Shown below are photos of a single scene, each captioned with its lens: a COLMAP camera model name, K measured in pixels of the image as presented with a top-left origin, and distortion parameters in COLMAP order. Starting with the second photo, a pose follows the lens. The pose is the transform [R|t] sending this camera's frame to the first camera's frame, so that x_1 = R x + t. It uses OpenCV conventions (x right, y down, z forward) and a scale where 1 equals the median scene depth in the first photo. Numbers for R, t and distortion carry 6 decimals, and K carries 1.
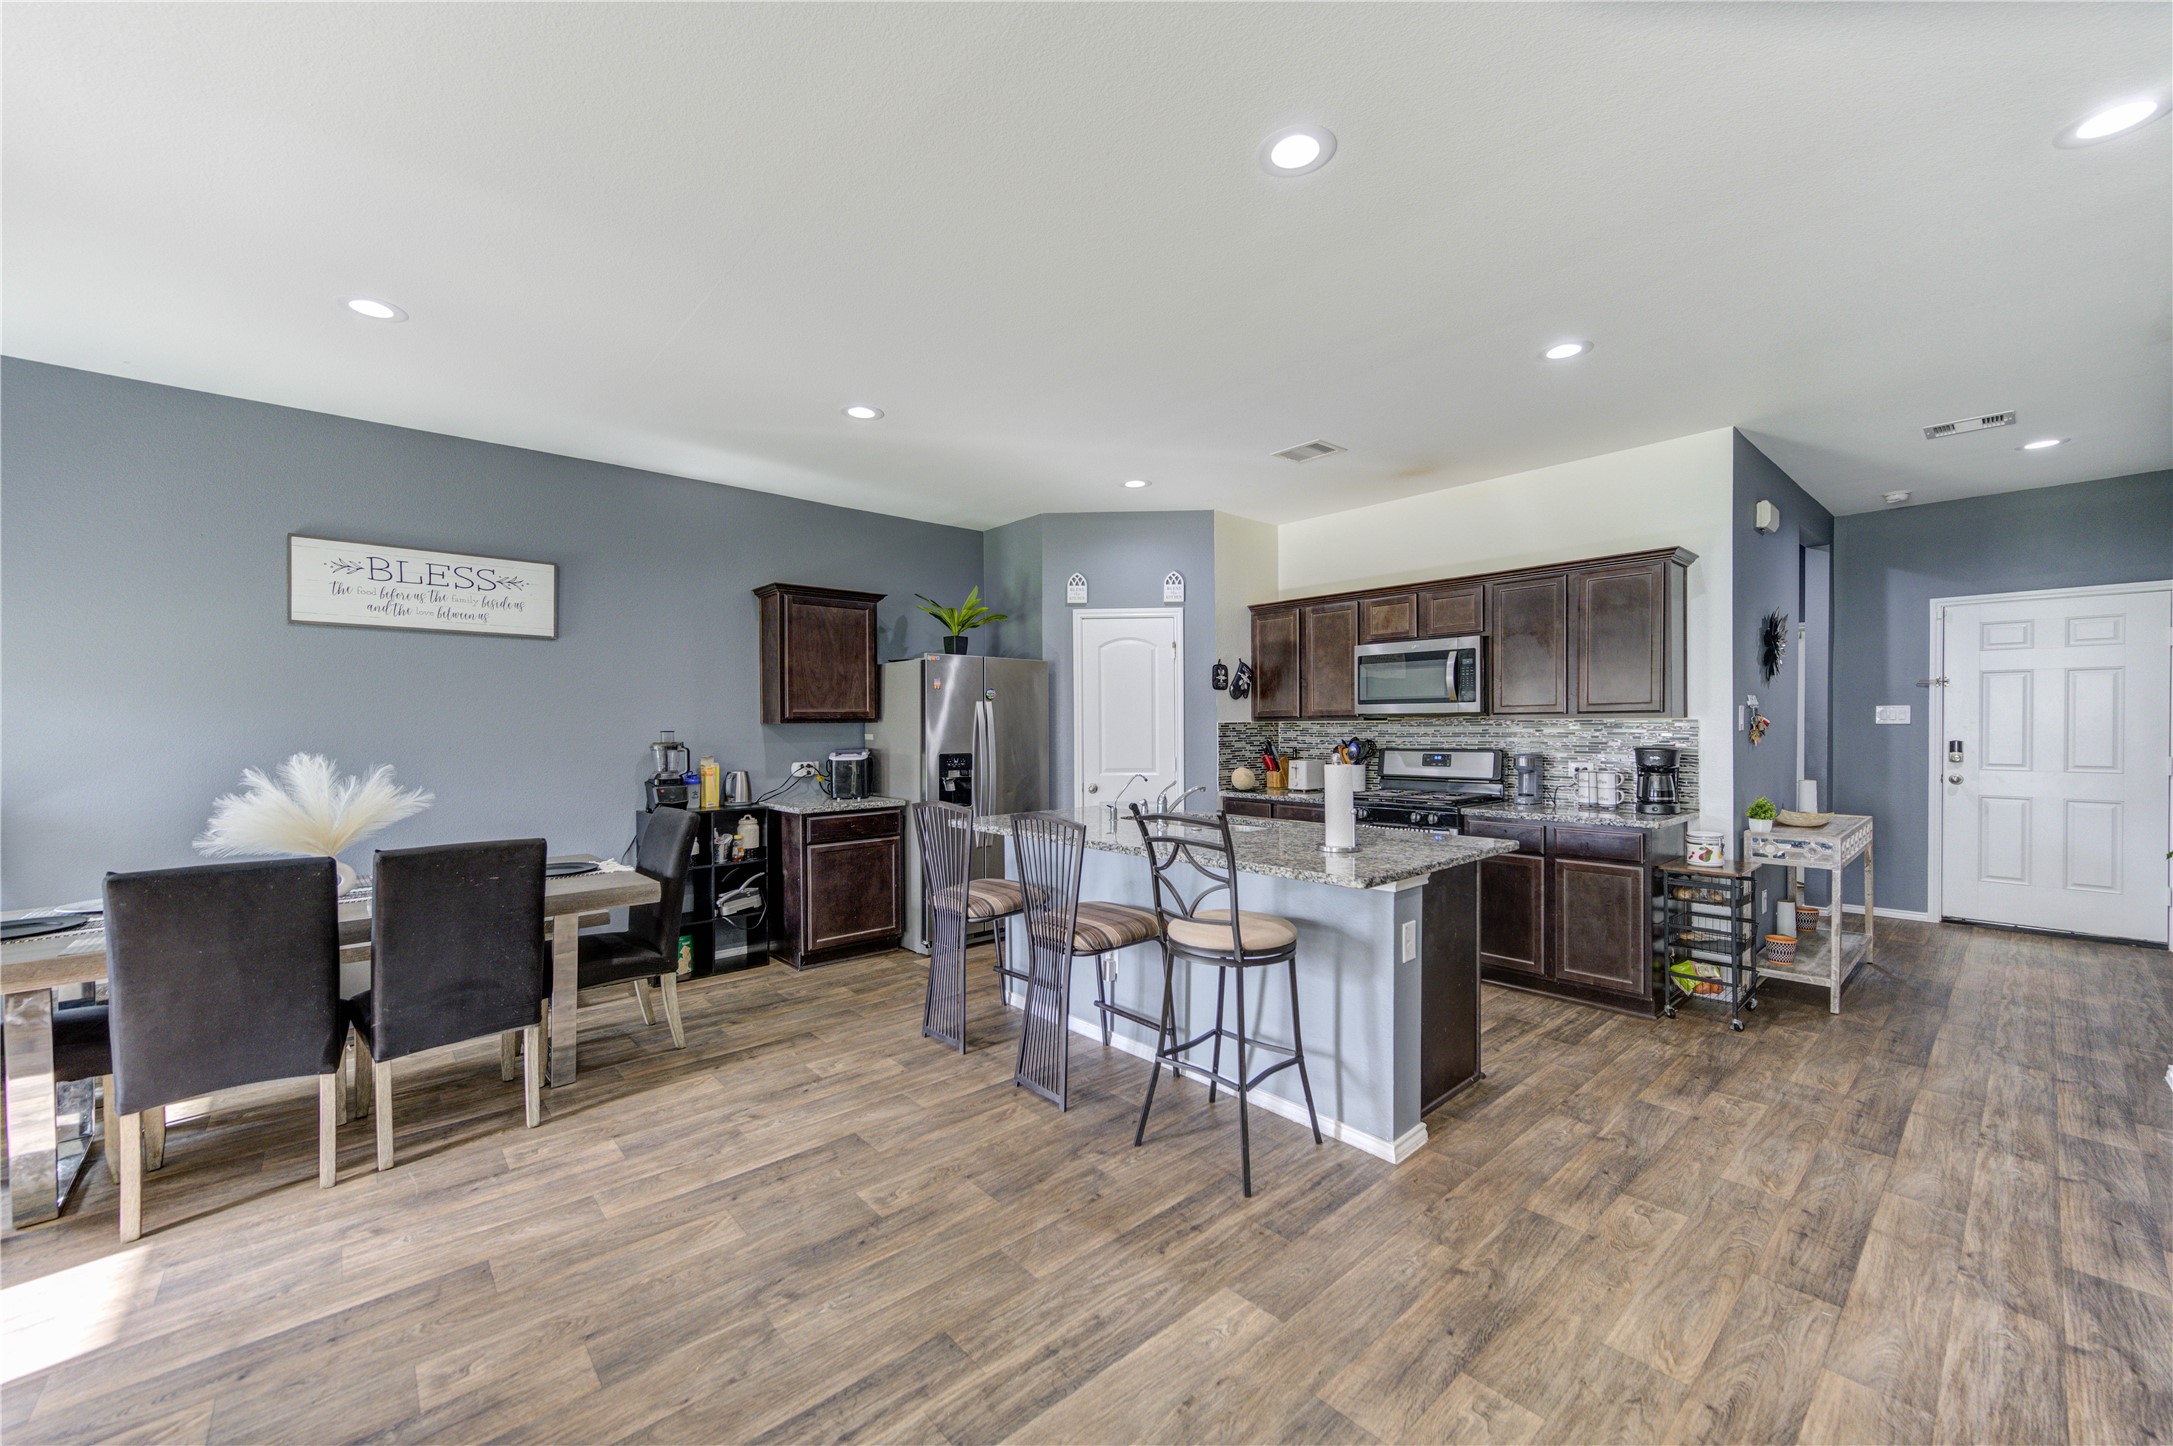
lens RADIAL K [[848.9, 0, 1096.2], [0, 848.9, 730.7], [0, 0, 1]] dist [-0.000282, -0.000368]
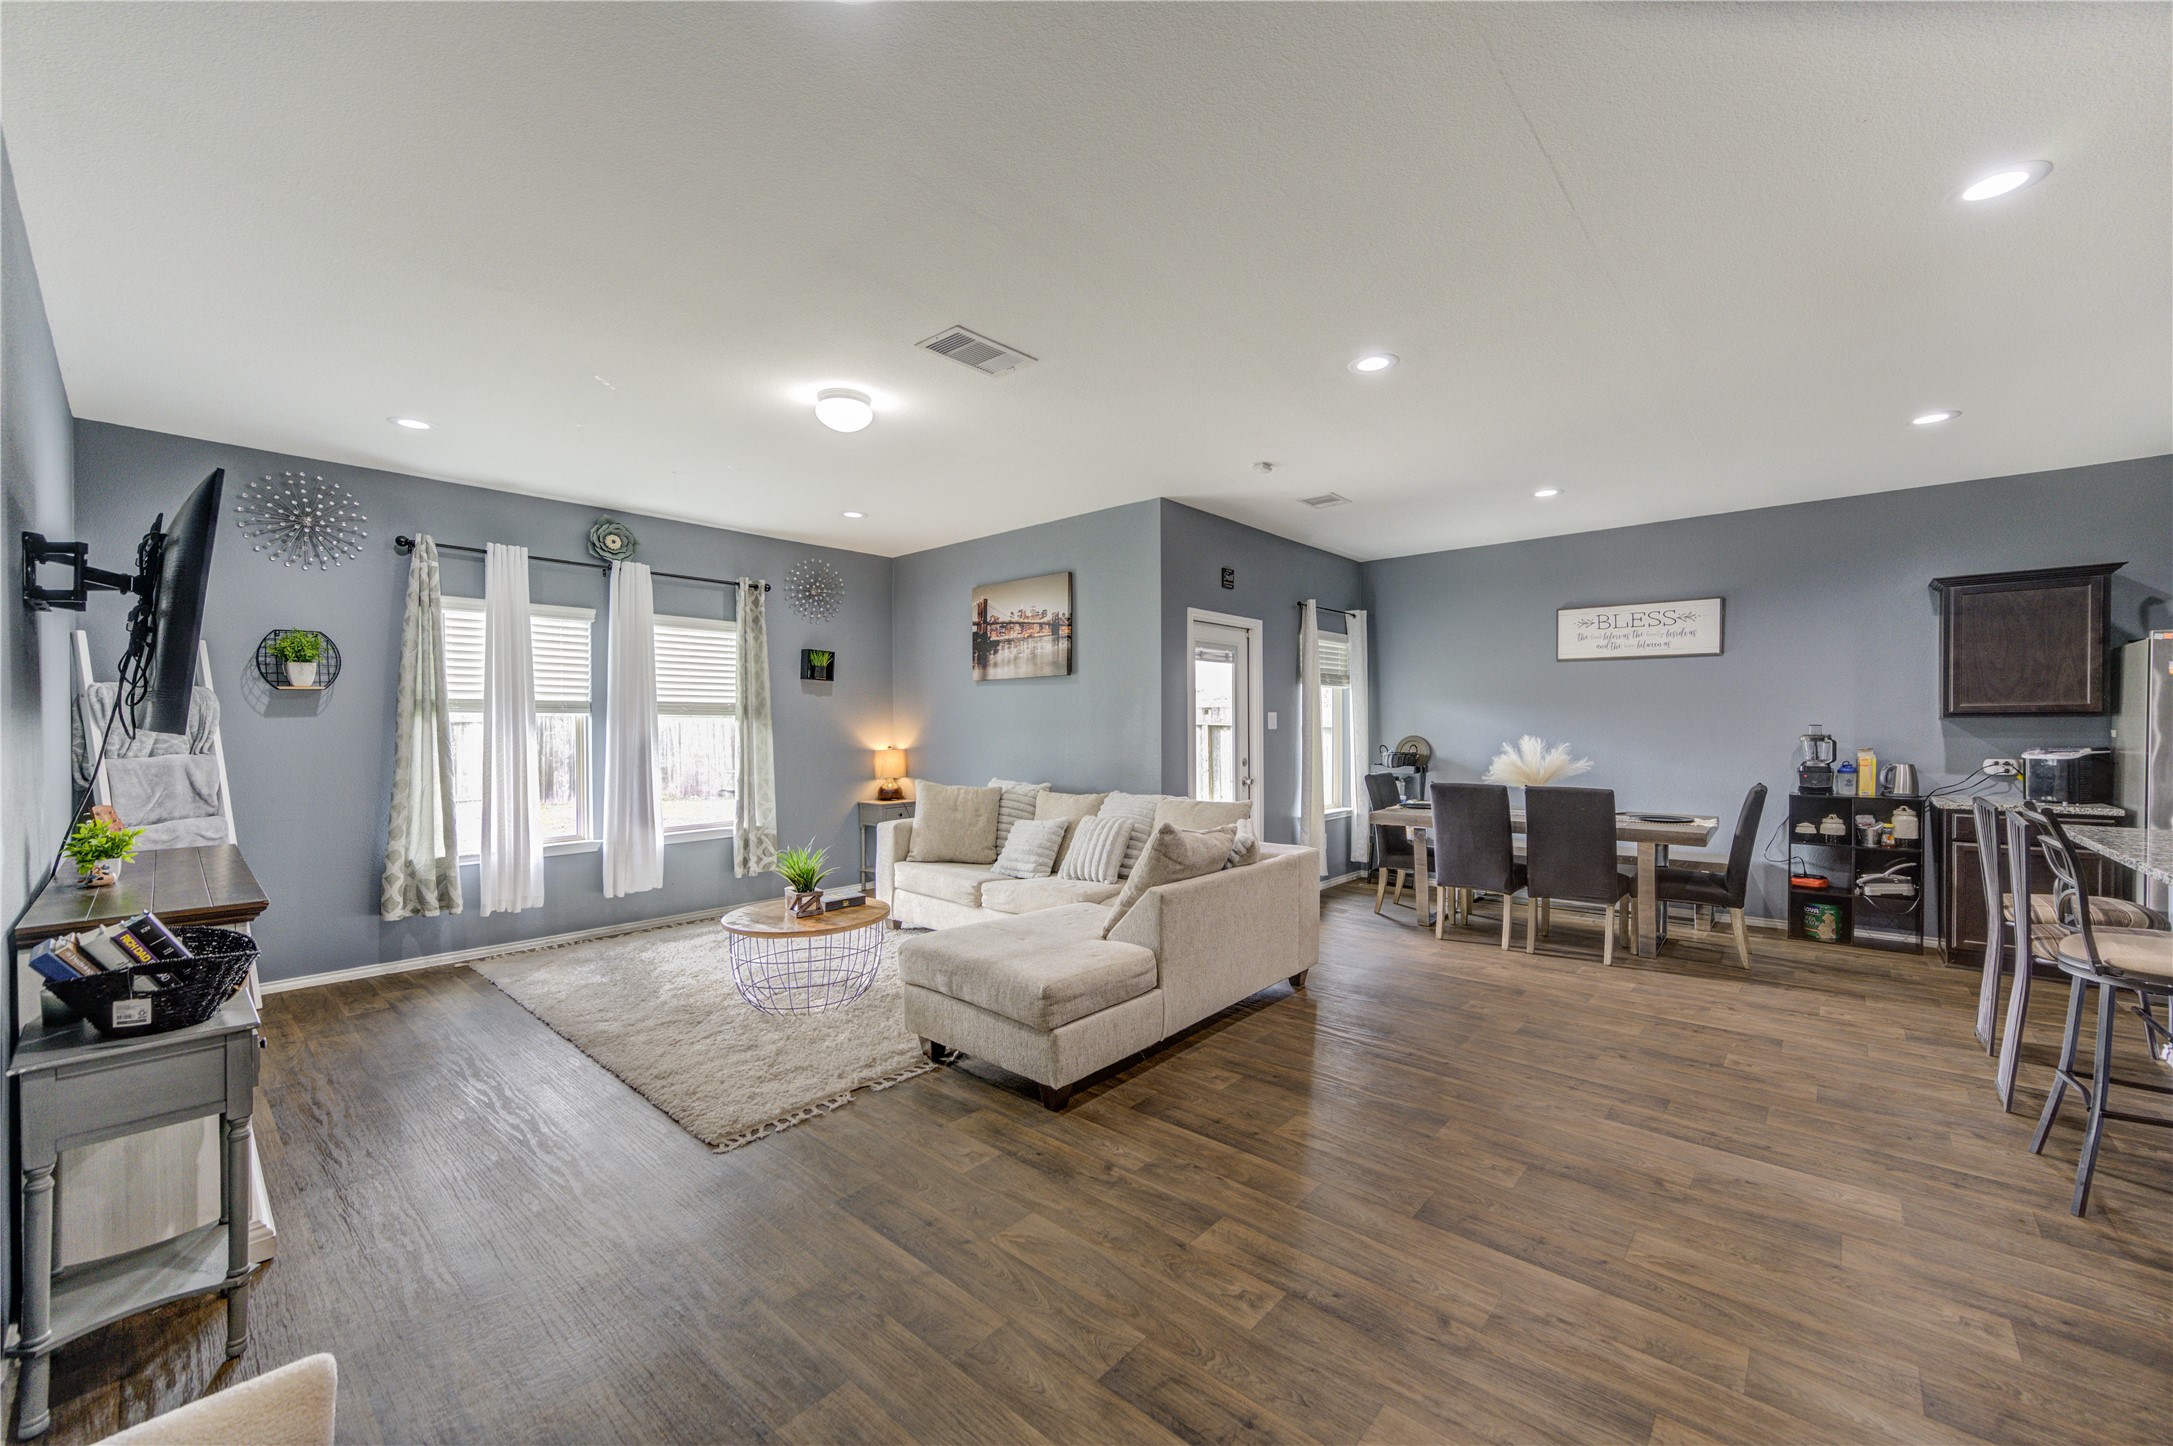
lens RADIAL K [[840.5, 0, 1092.2], [0, 840.5, 729.5], [0, 0, 1]] dist [0.000072, -0.000020]
pose [[0.114986, 0.011966, -0.993295, 0.561588], [-0.005146, 0.999921, 0.011450, -0.001777], [0.993354, 0.003794, 0.115038, -0.119946]]
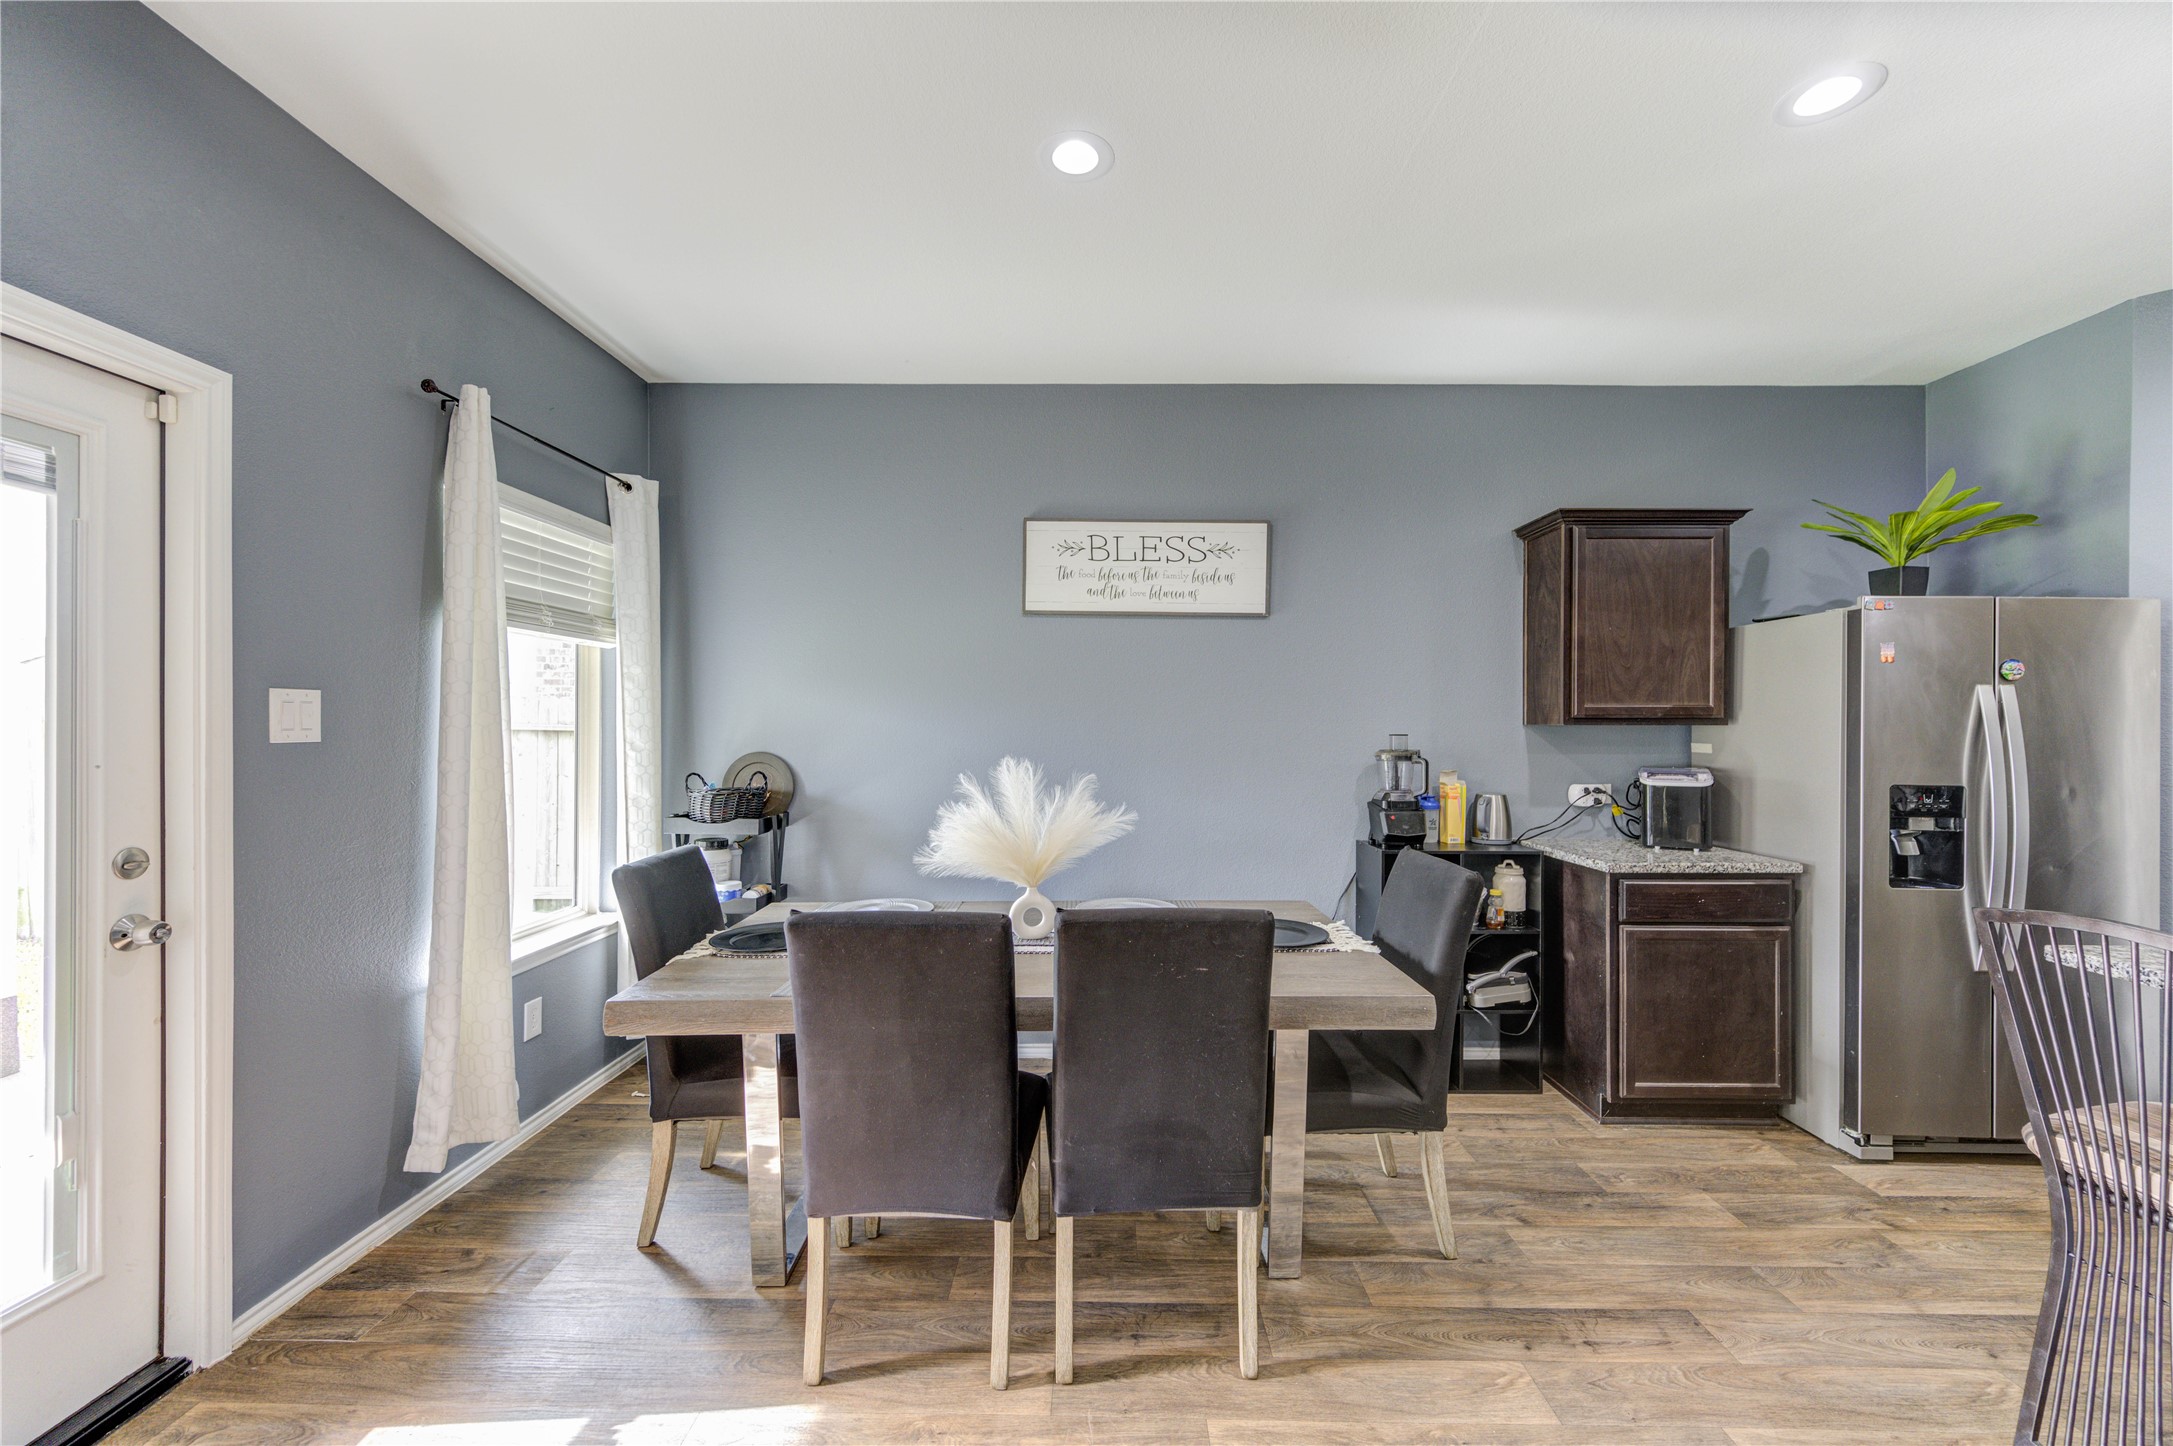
lens RADIAL K [[848.9, 0, 1096.2], [0, 848.9, 730.7], [0, 0, 1]] dist [-0.000282, -0.000368]
pose [[0.740426, 0.011965, -0.672031, -0.227784], [-0.014007, 0.999899, 0.002370, -0.001081], [0.671992, 0.007658, 0.740519, 0.315304]]
